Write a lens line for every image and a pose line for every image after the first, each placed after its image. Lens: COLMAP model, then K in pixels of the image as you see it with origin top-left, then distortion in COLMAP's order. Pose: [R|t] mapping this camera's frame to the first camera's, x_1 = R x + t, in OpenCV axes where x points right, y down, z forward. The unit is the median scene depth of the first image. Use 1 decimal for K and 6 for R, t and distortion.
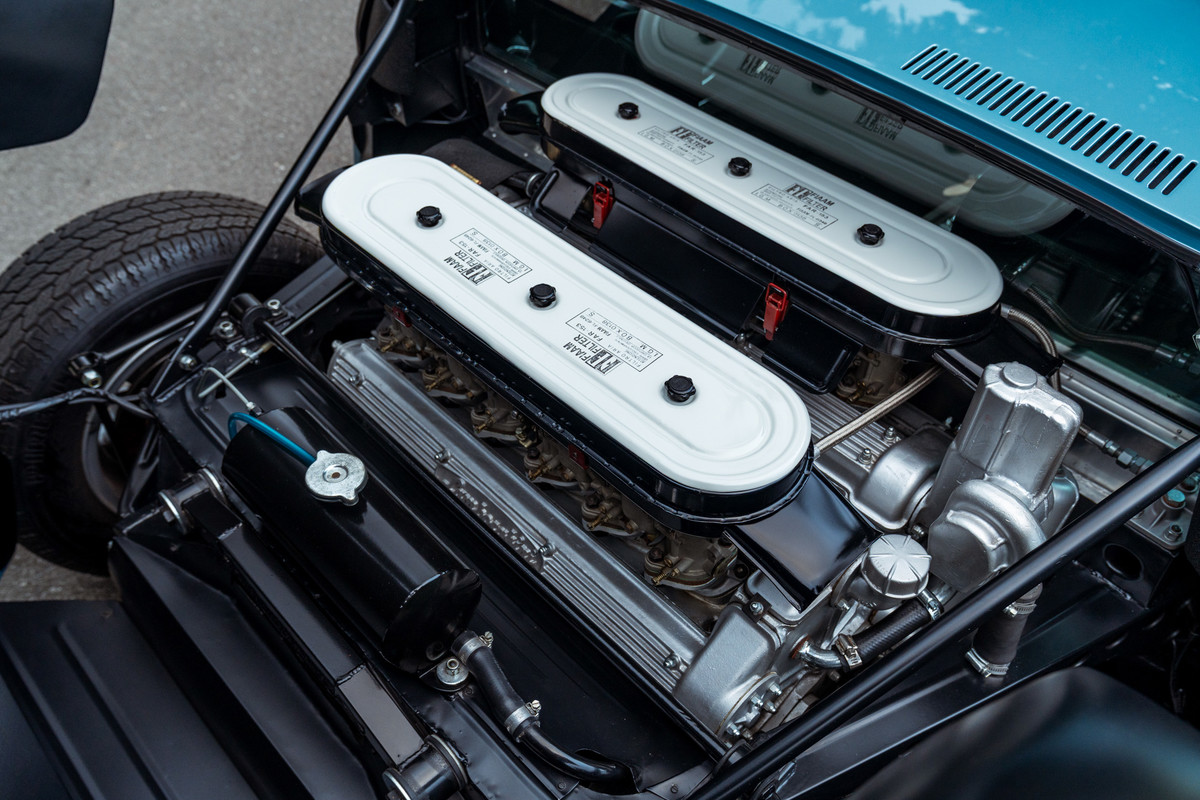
lens RADIAL K [[972.5, 0, 595.8], [0, 972.5, 408.4], [0, 0, 1]] dist [-0.000865, 0.004634]
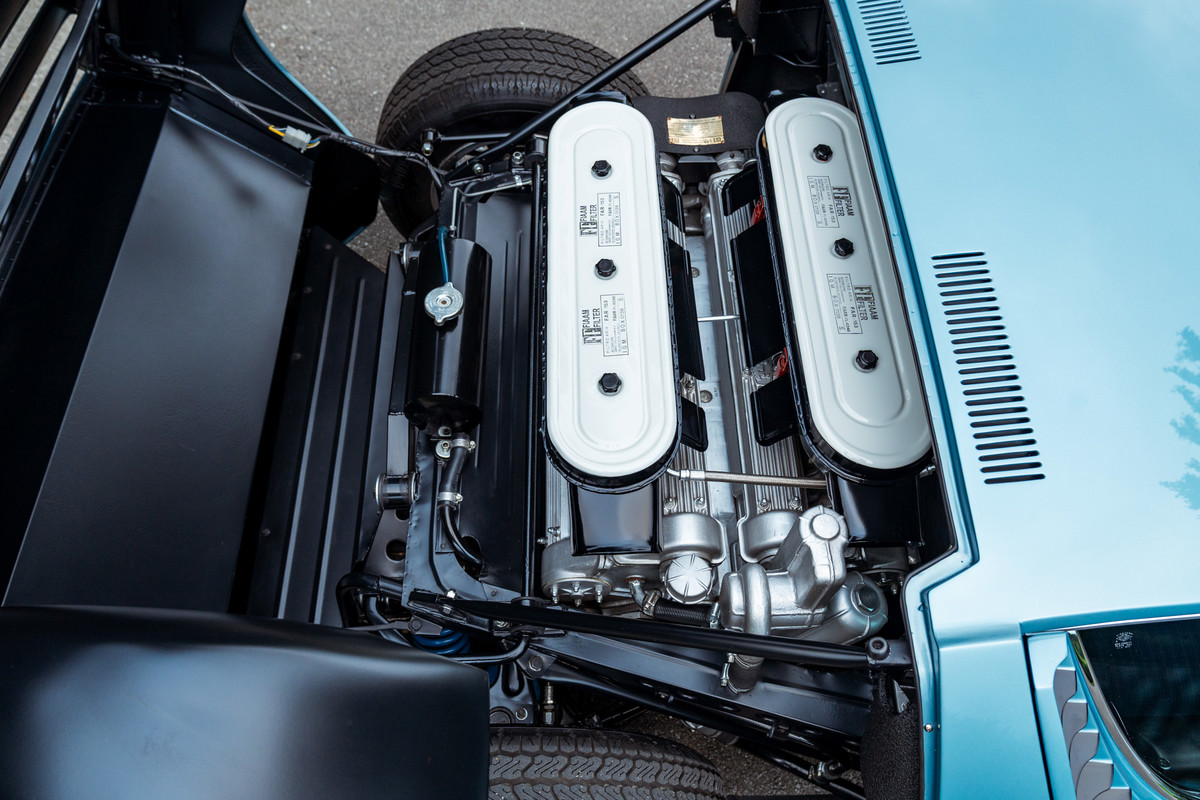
lens RADIAL K [[872.3, 0, 600.0], [0, 872.3, 400.0], [0, 0, 1]] dist [-0.004693, -0.002603]
pose [[0.741481, 0.567822, -0.357469, 0.444275], [-0.460220, 0.818084, 0.344872, -0.352138], [0.488265, -0.091202, 0.867917, -0.082691]]
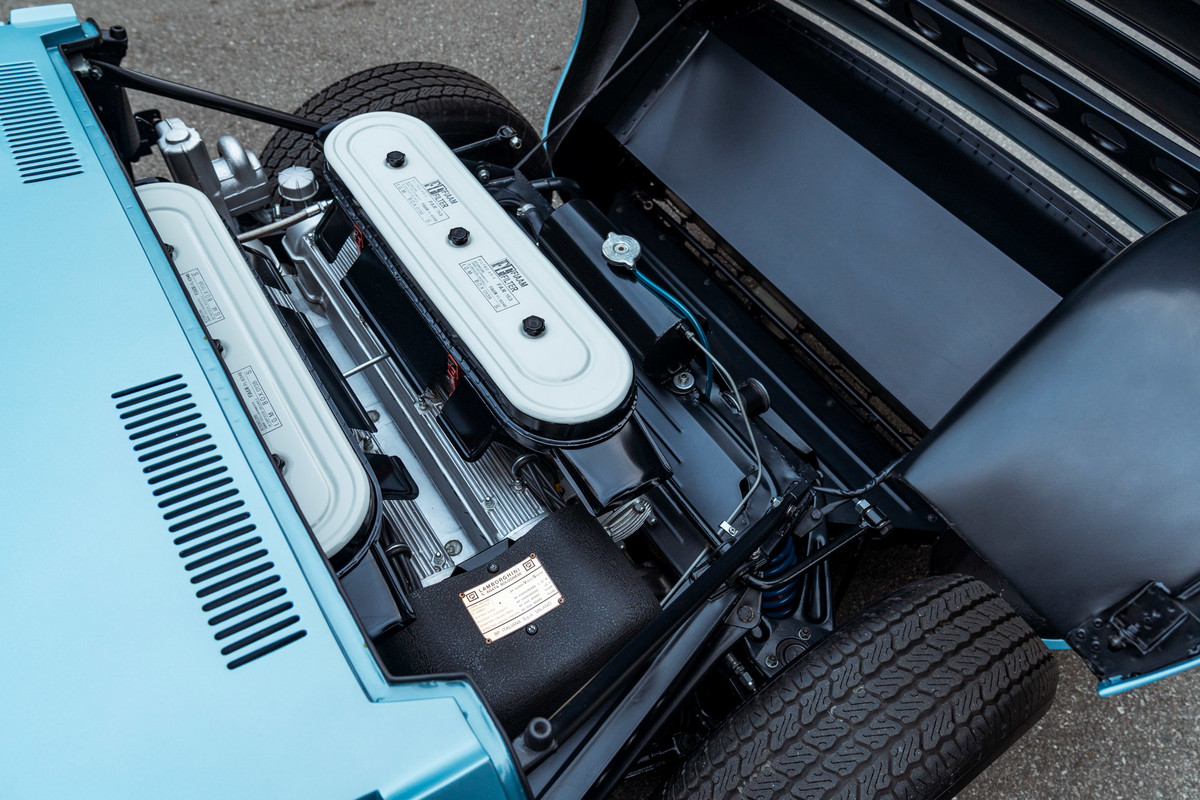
lens RADIAL K [[886.1, 0, 608.3], [0, 886.1, 367.3], [0, 0, 1]] dist [-0.007418, 0.002052]
pose [[-0.984746, -0.164580, 0.056466, -0.318122], [0.071217, -0.085146, 0.993820, -1.186581], [-0.158755, 0.982682, 0.095568, 0.939604]]
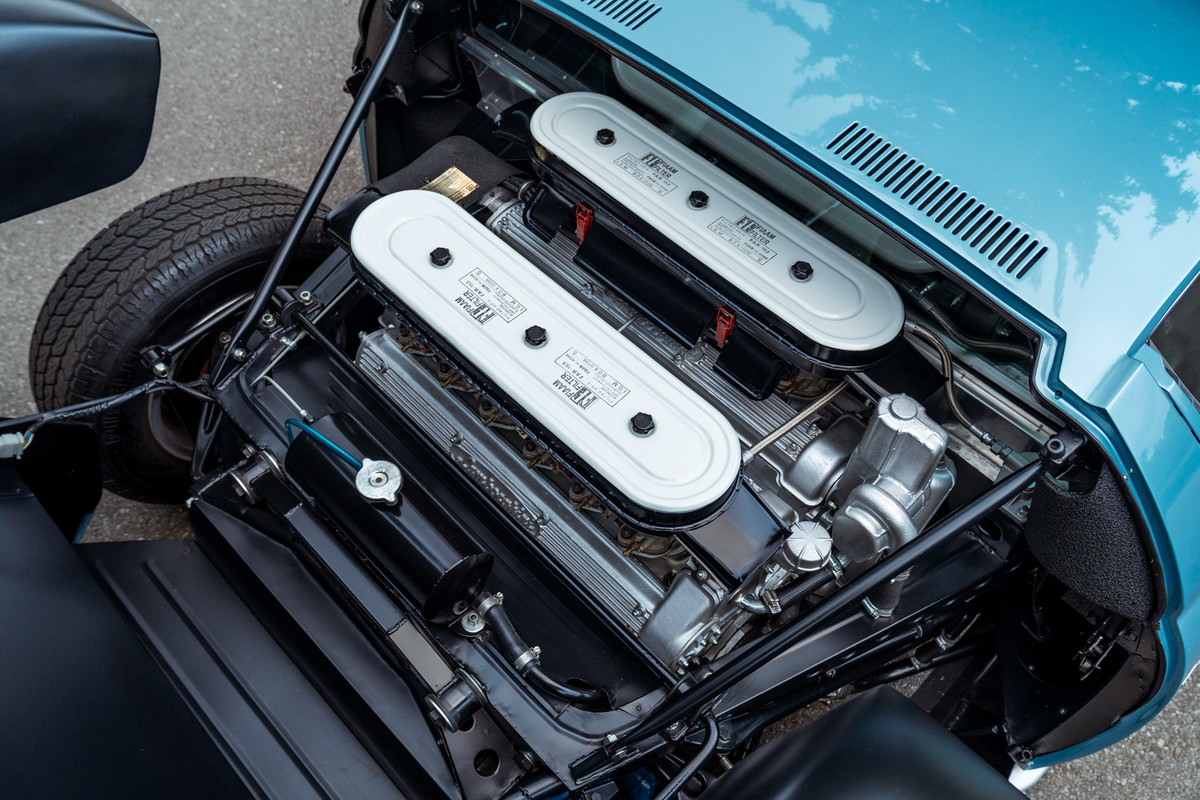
lens RADIAL K [[972.5, 0, 595.8], [0, 972.5, 408.4], [0, 0, 1]] dist [-0.000865, 0.004634]
pose [[0.999919, -0.010025, 0.007838, 0.011243], [0.008506, 0.984656, 0.174298, -0.221615], [-0.009465, -0.174217, 0.984662, -0.232899]]
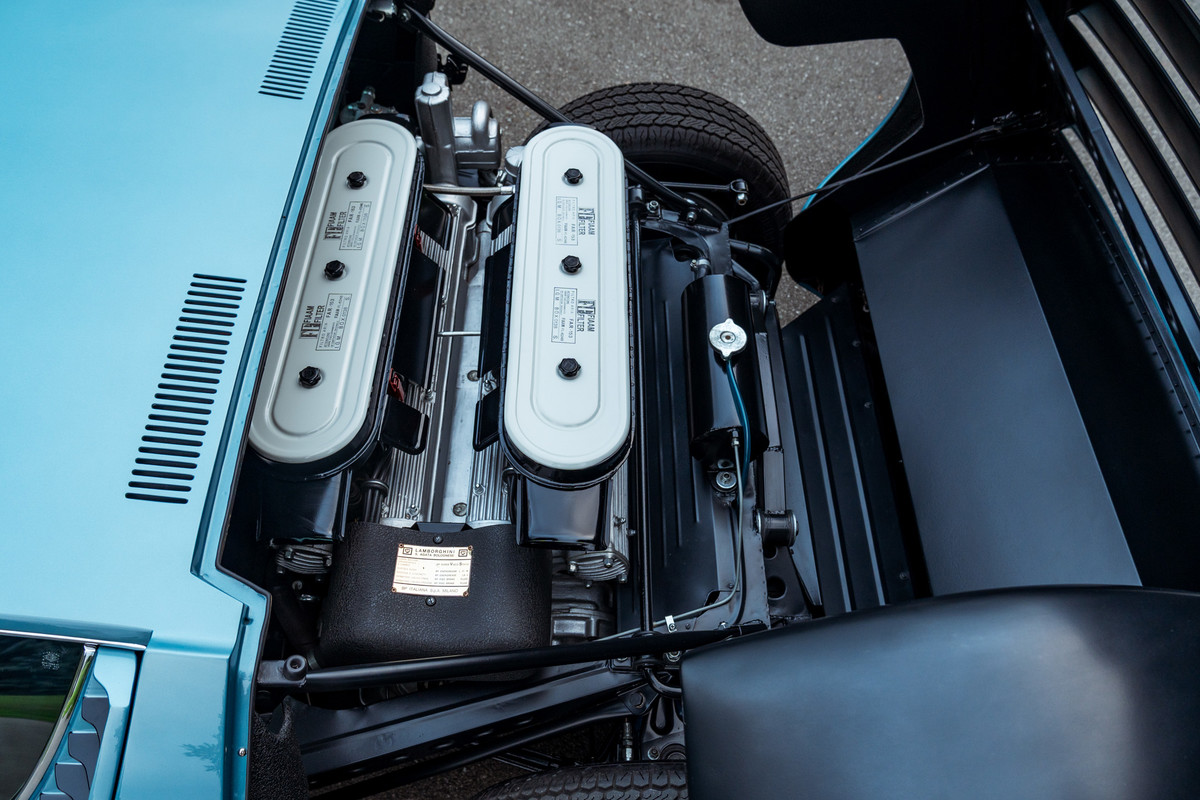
lens RADIAL K [[862.6, 0, 592.6], [0, 862.6, 422.4], [0, 0, 1]] dist [-0.007149, -0.000463]
pose [[-0.720300, -0.599741, 0.348537, -0.603474], [0.452647, -0.025650, 0.891321, -1.134738], [-0.525622, 0.799783, 0.289947, 0.732957]]
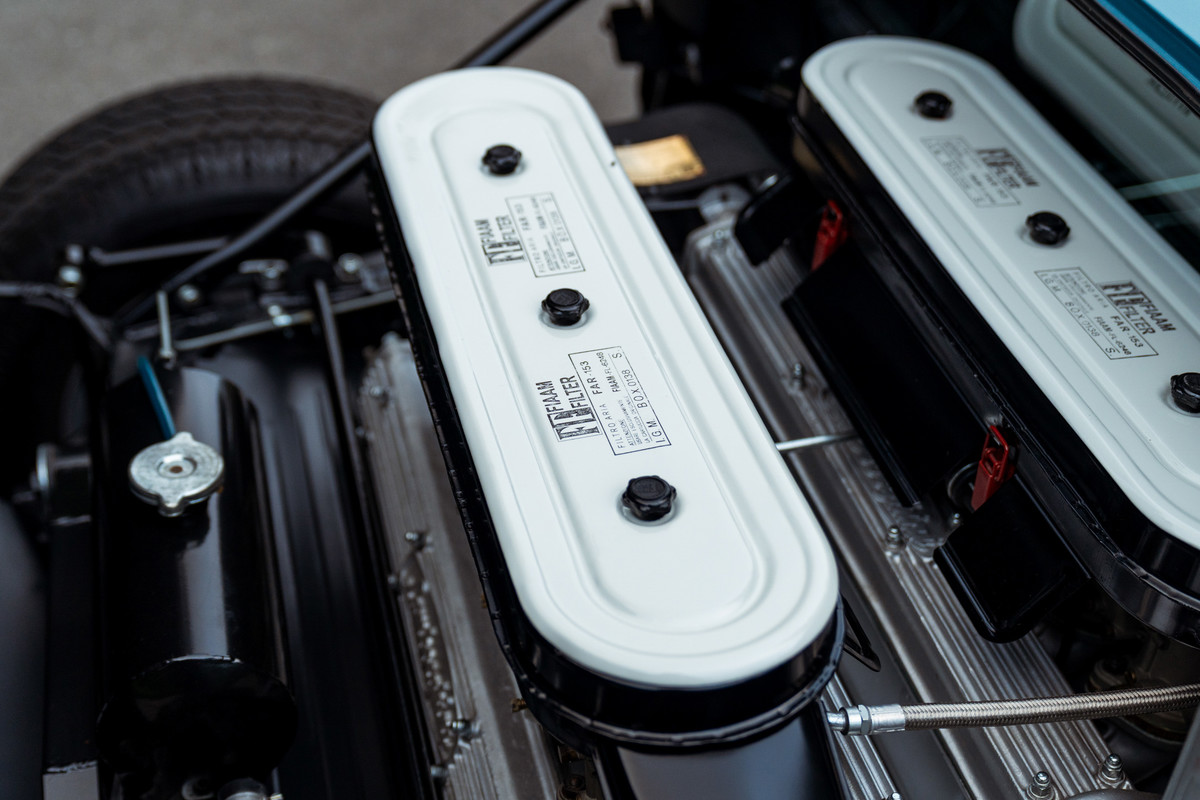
lens RADIAL K [[1656.4, 0, 585.5], [0, 1656.4, 400.5], [0, 0, 1]] dist [0.021869, 0.007451]
pose [[0.868723, 0.301427, -0.393017, 0.347363], [-0.358459, 0.930205, -0.078909, 0.013992], [0.341801, 0.209431, 0.916139, 0.064142]]
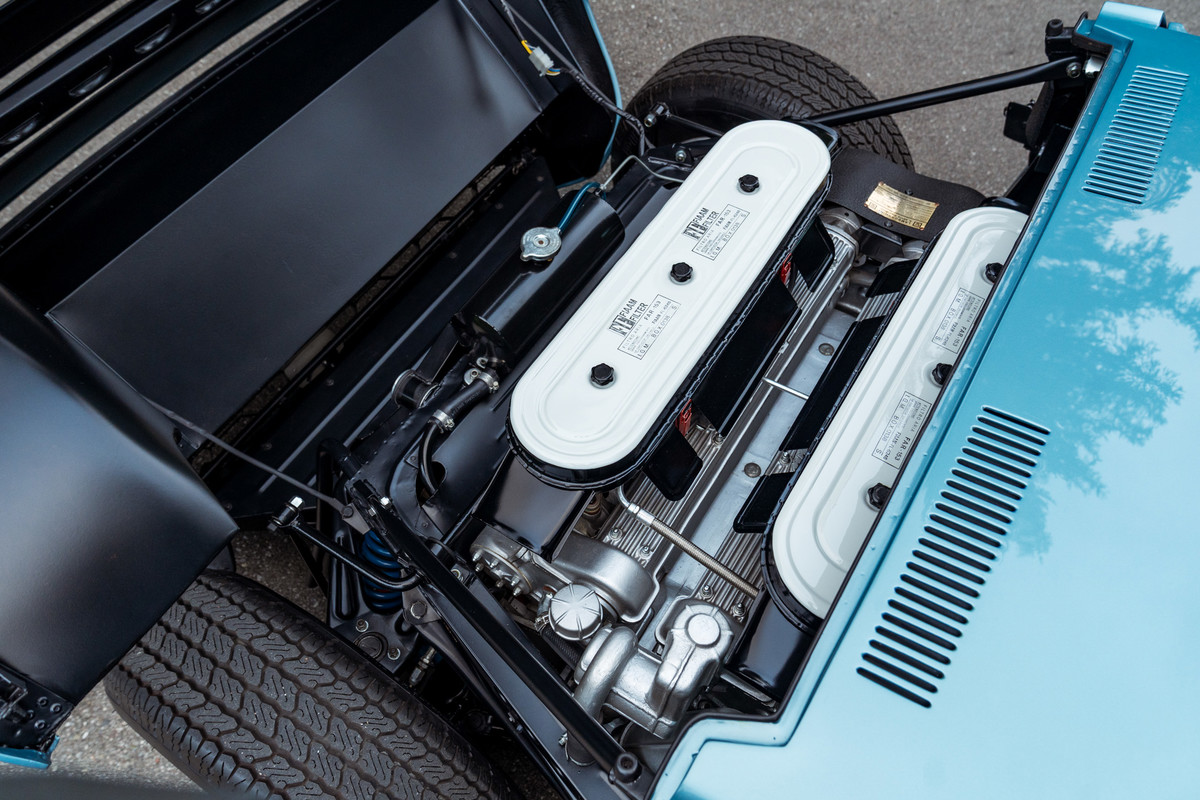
lens RADIAL K [[883.9, 0, 584.0], [0, 883.9, 388.3], [0, 0, 1]] dist [-0.011141, 0.000690]
pose [[0.235811, 0.795266, -0.558520, 0.611483], [-0.678152, 0.546319, 0.491574, -0.464825], [0.696062, 0.262843, 0.668140, 0.176440]]
